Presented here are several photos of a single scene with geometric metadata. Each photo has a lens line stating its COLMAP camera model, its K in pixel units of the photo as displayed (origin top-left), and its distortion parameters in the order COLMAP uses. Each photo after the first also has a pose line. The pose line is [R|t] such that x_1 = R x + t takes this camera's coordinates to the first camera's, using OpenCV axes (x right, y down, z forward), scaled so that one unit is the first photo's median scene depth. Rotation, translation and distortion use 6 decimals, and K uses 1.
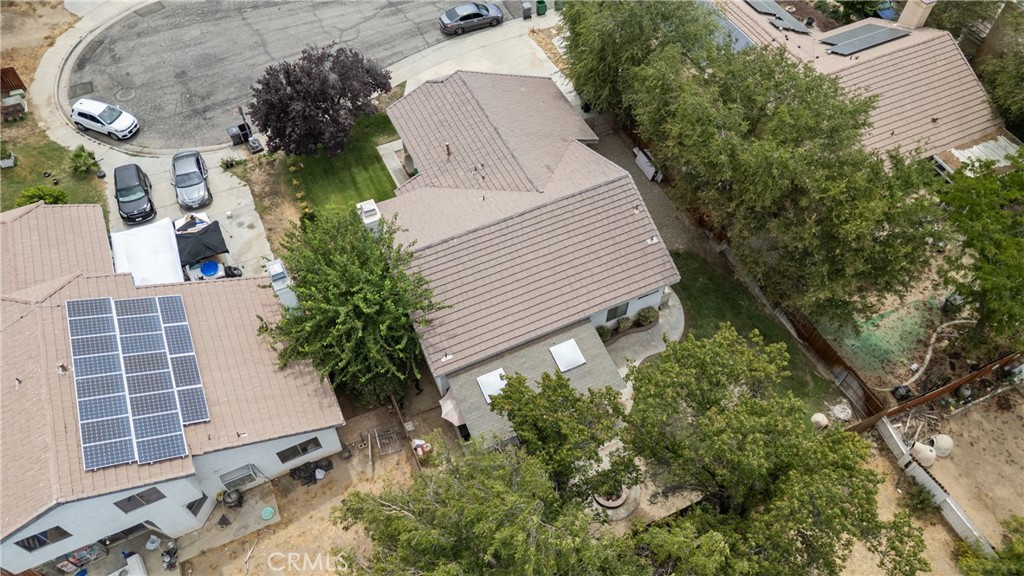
lens RADIAL K [[712.1, 0, 506.3], [0, 712.1, 292.6], [0, 0, 1]] dist [0.081175, -0.078098]
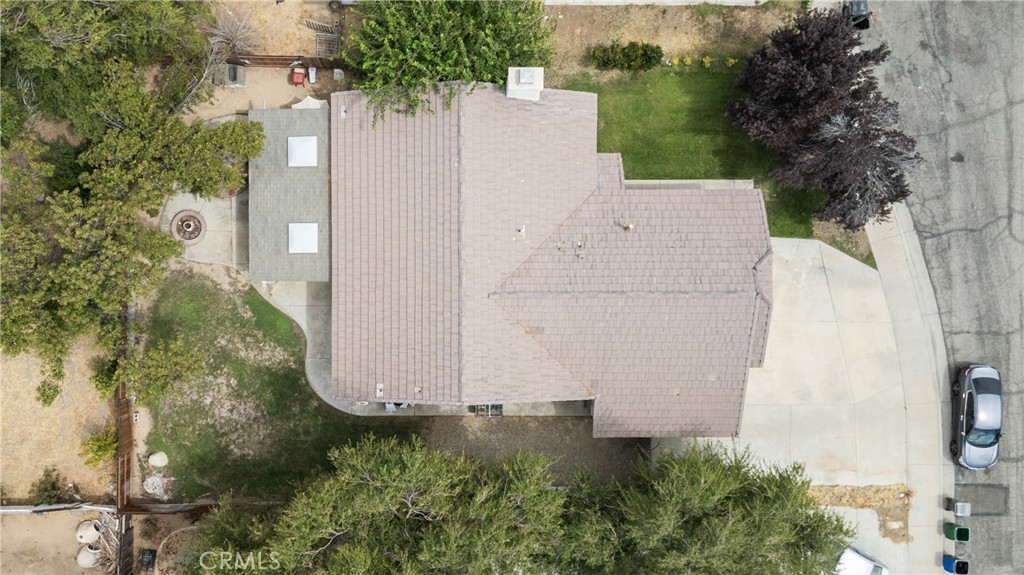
lens RADIAL K [[712.1, 0, 506.3], [0, 712.1, 292.1], [0, 0, 1]] dist [0.081175, -0.078098]
pose [[-0.418054, 0.908365, -0.010184, 0.045615], [-0.740471, -0.334247, 0.583079, -0.626309], [0.526245, 0.251300, 0.812351, 0.386155]]
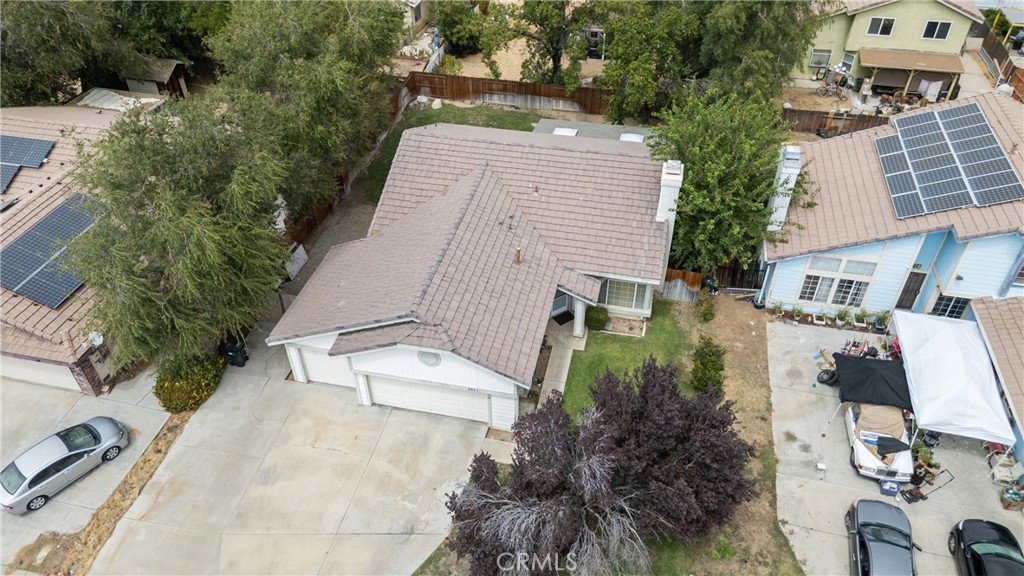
lens RADIAL K [[712.1, 0, 506.3], [0, 712.1, 292.6], [0, 0, 1]] dist [0.081175, -0.078098]
pose [[-0.787688, -0.383299, 0.482317, -0.492259], [0.508261, 0.038128, 0.860359, -0.935573], [-0.348165, 0.922837, 0.164783, 1.013967]]
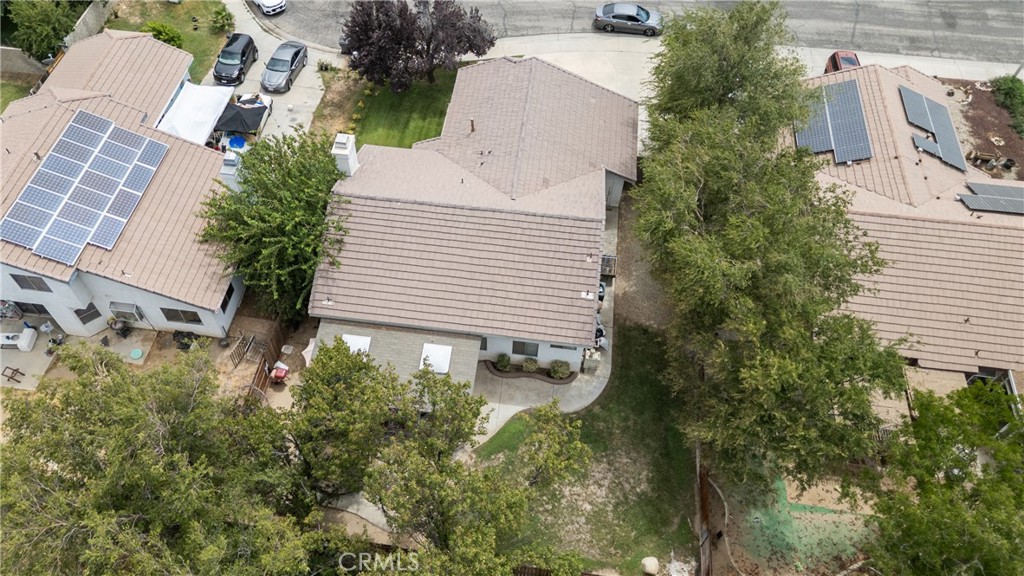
lens RADIAL K [[754.8, 0, 474.9], [0, 754.8, 285.5], [0, 0, 1]] dist [0.083067, -0.087543]
pose [[0.838229, 0.440659, -0.321236, 0.387056], [-0.440733, 0.894348, 0.076787, -0.094642], [0.321134, 0.077214, 0.943881, 0.046602]]
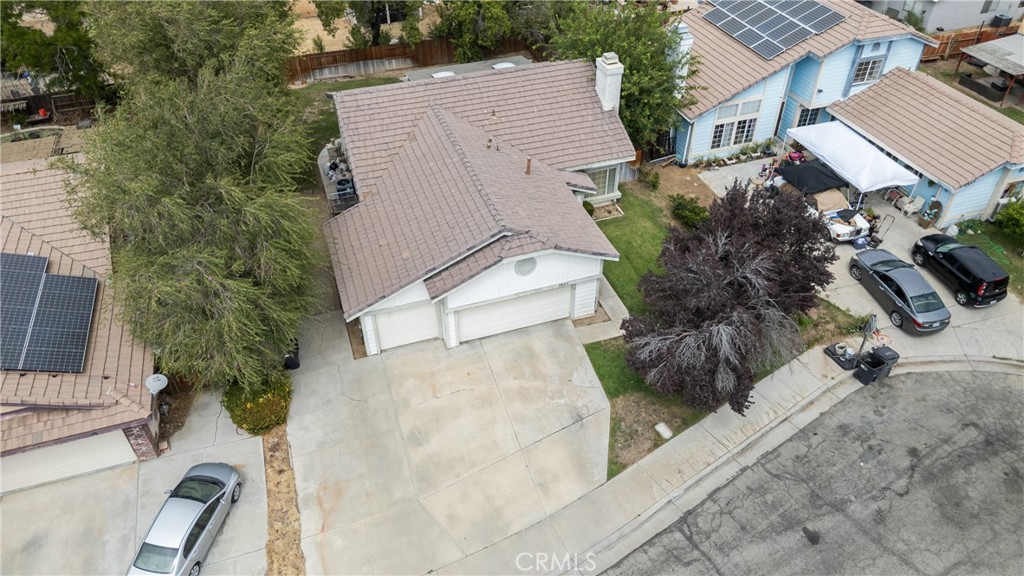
lens RADIAL K [[712.1, 0, 506.3], [0, 712.1, 292.6], [0, 0, 1]] dist [0.081175, -0.078098]
pose [[-0.993209, -0.060163, 0.099577, -0.159060], [0.103610, -0.068110, 0.992283, -1.105085], [-0.052916, 0.995862, 0.073881, 1.197245]]
